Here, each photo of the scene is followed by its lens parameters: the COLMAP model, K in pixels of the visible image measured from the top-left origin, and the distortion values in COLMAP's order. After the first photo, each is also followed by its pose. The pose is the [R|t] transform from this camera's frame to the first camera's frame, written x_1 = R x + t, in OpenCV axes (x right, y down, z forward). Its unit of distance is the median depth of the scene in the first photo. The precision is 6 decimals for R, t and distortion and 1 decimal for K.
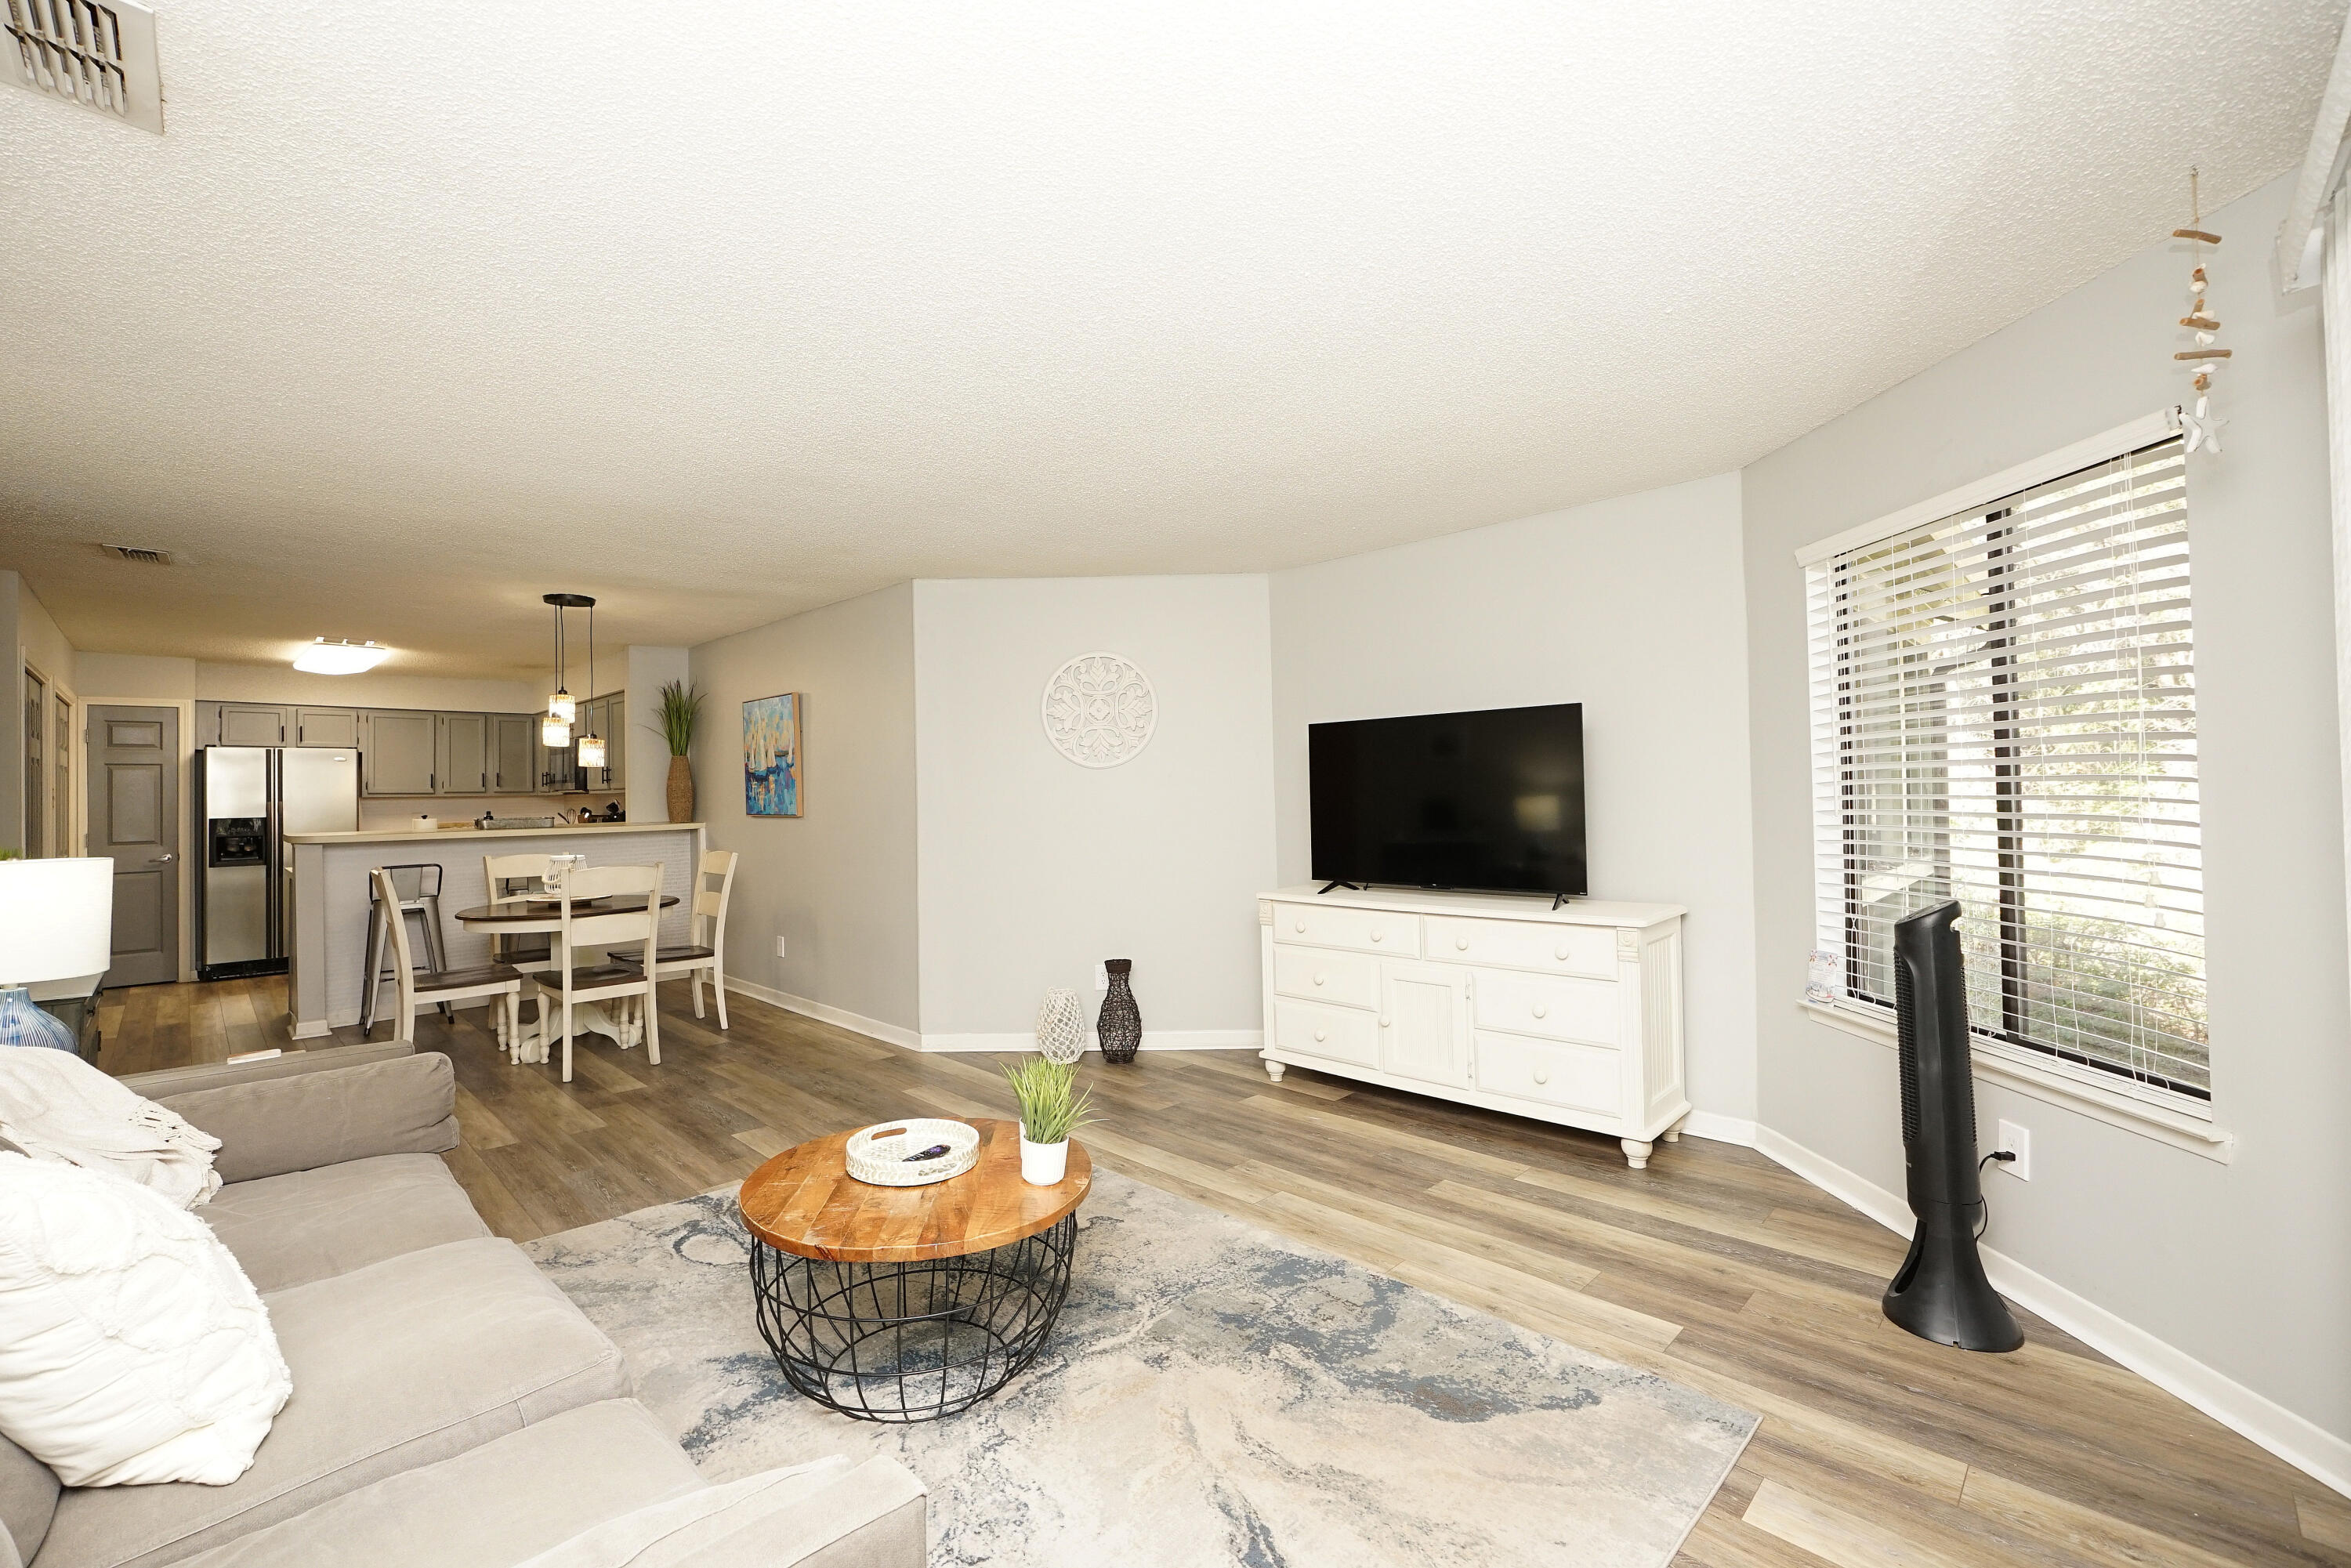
lens RADIAL K [[994.0, 0, 1153.9], [0, 994.0, 779.3], [0, 0, 1]] dist [-0.016897, 0.006437]
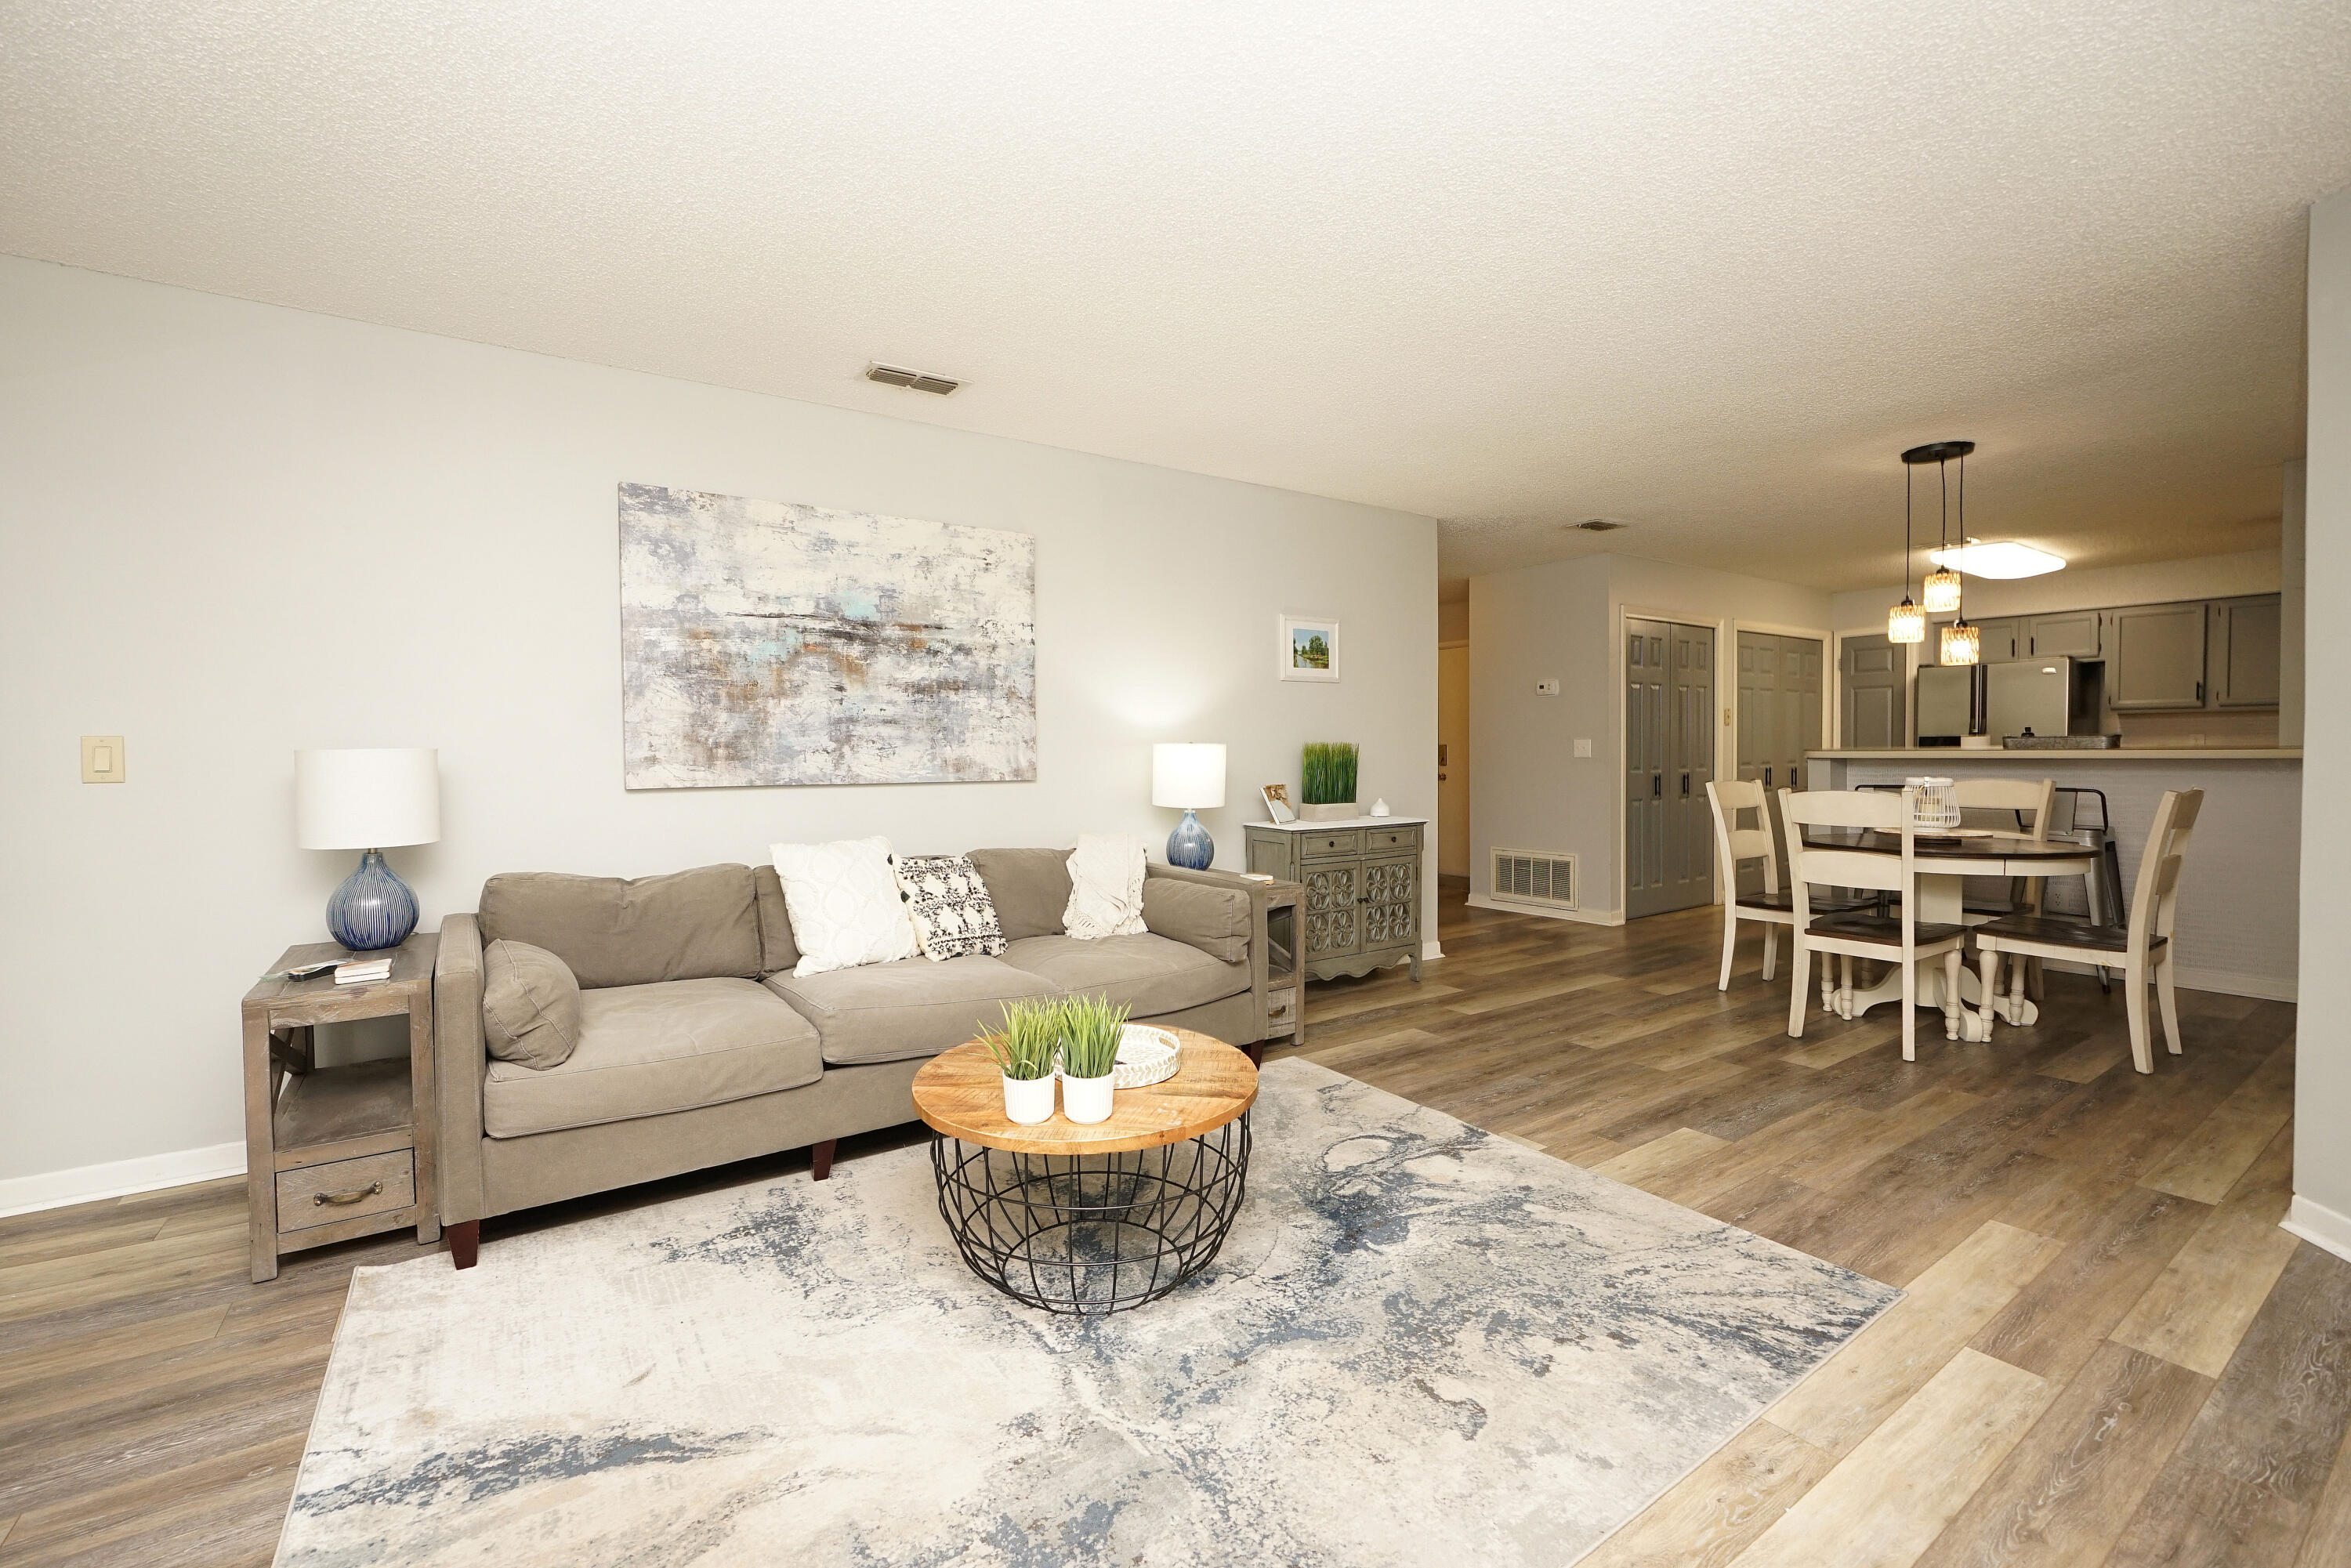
lens RADIAL K [[991.5, 0, 1145.0], [0, 991.5, 772.3], [0, 0, 1]] dist [-0.019486, 0.007112]
pose [[-0.188567, 0.041250, -0.981194, 0.297925], [0.023685, 0.999018, 0.037448, 0.025851], [0.981775, -0.016178, -0.189359, 0.523135]]
